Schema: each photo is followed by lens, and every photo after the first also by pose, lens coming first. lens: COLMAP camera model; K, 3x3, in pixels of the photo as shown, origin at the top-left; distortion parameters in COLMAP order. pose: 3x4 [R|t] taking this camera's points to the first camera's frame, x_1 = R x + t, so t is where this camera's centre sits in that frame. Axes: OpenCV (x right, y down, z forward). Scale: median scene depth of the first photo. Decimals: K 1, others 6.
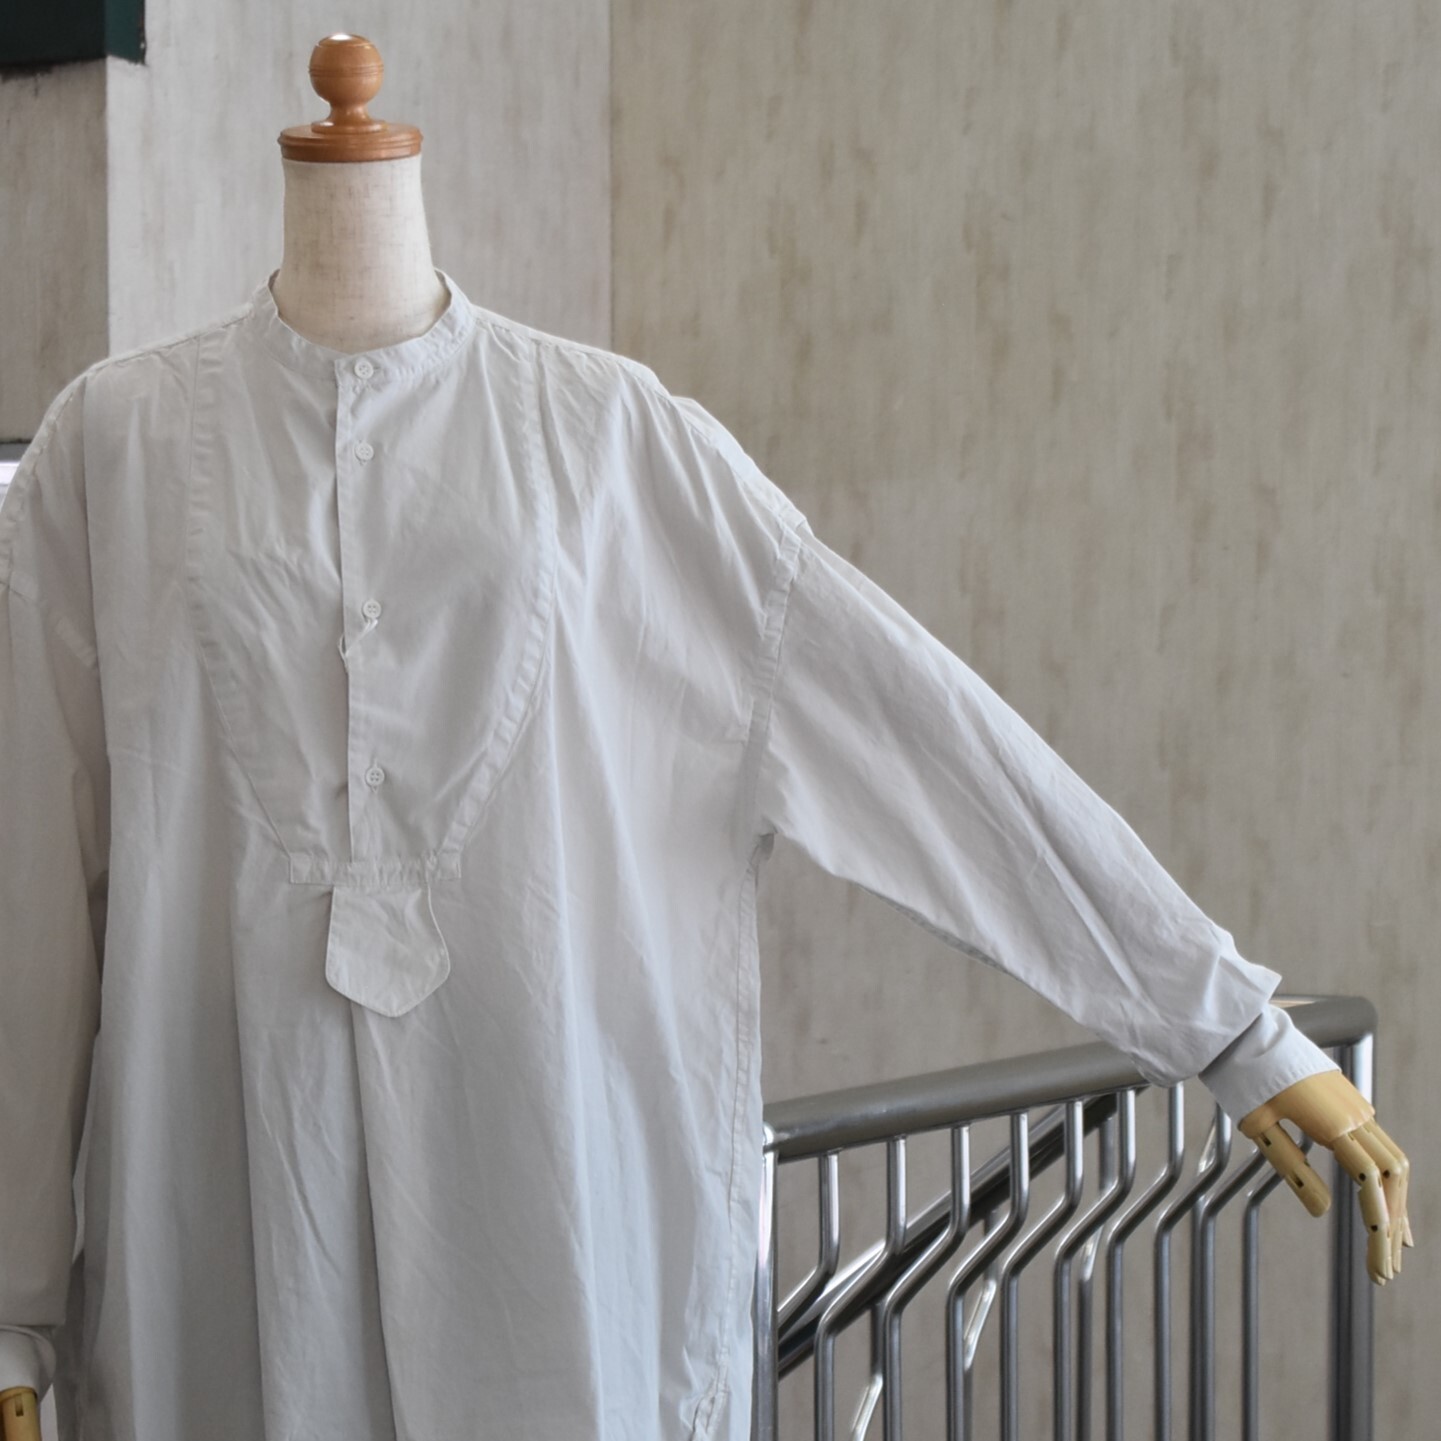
lens RADIAL K [[4493.8, 0, 848.5], [0, 4493.8, 832.7], [0, 0, 1]] dist [0.186056, 0.261865]
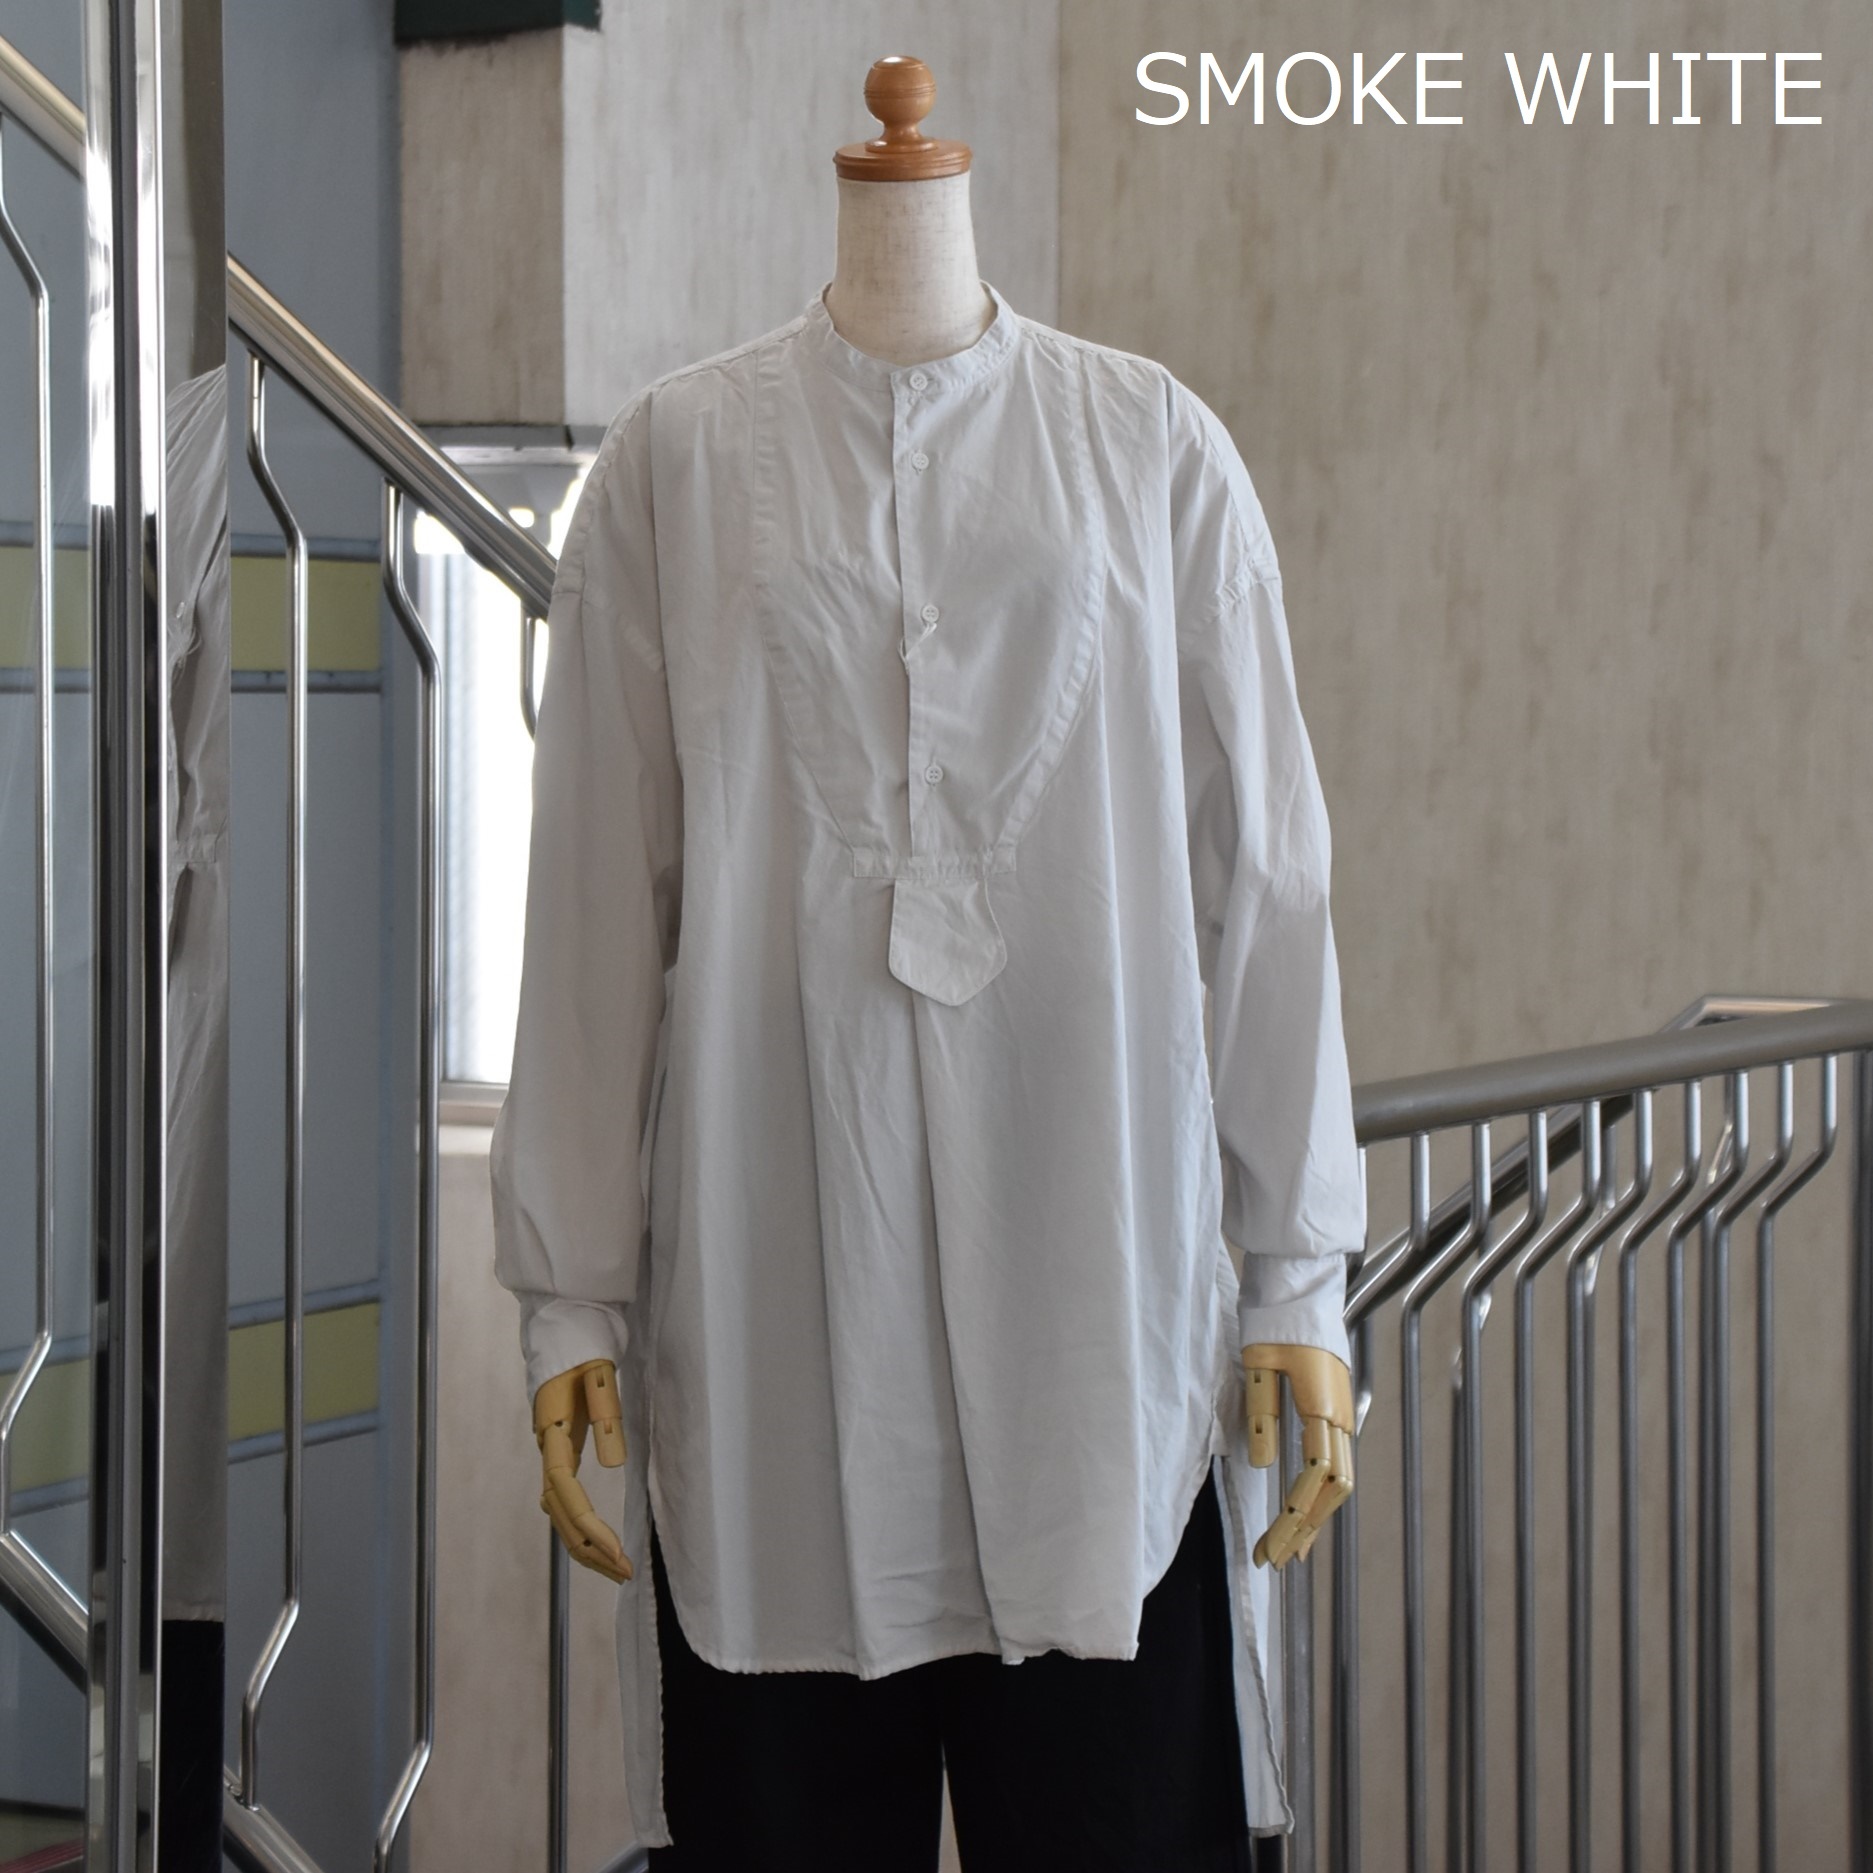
lens RADIAL K [[5350.3, 0, 886.2], [0, 5350.3, 873.5], [0, 0, 1]] dist [0.308926, 1.291381]
pose [[0.998162, -0.000698, -0.060599, -0.040699], [0.001189, 0.999967, 0.008064, 0.000401], [0.060591, -0.008121, 0.998130, -0.234015]]
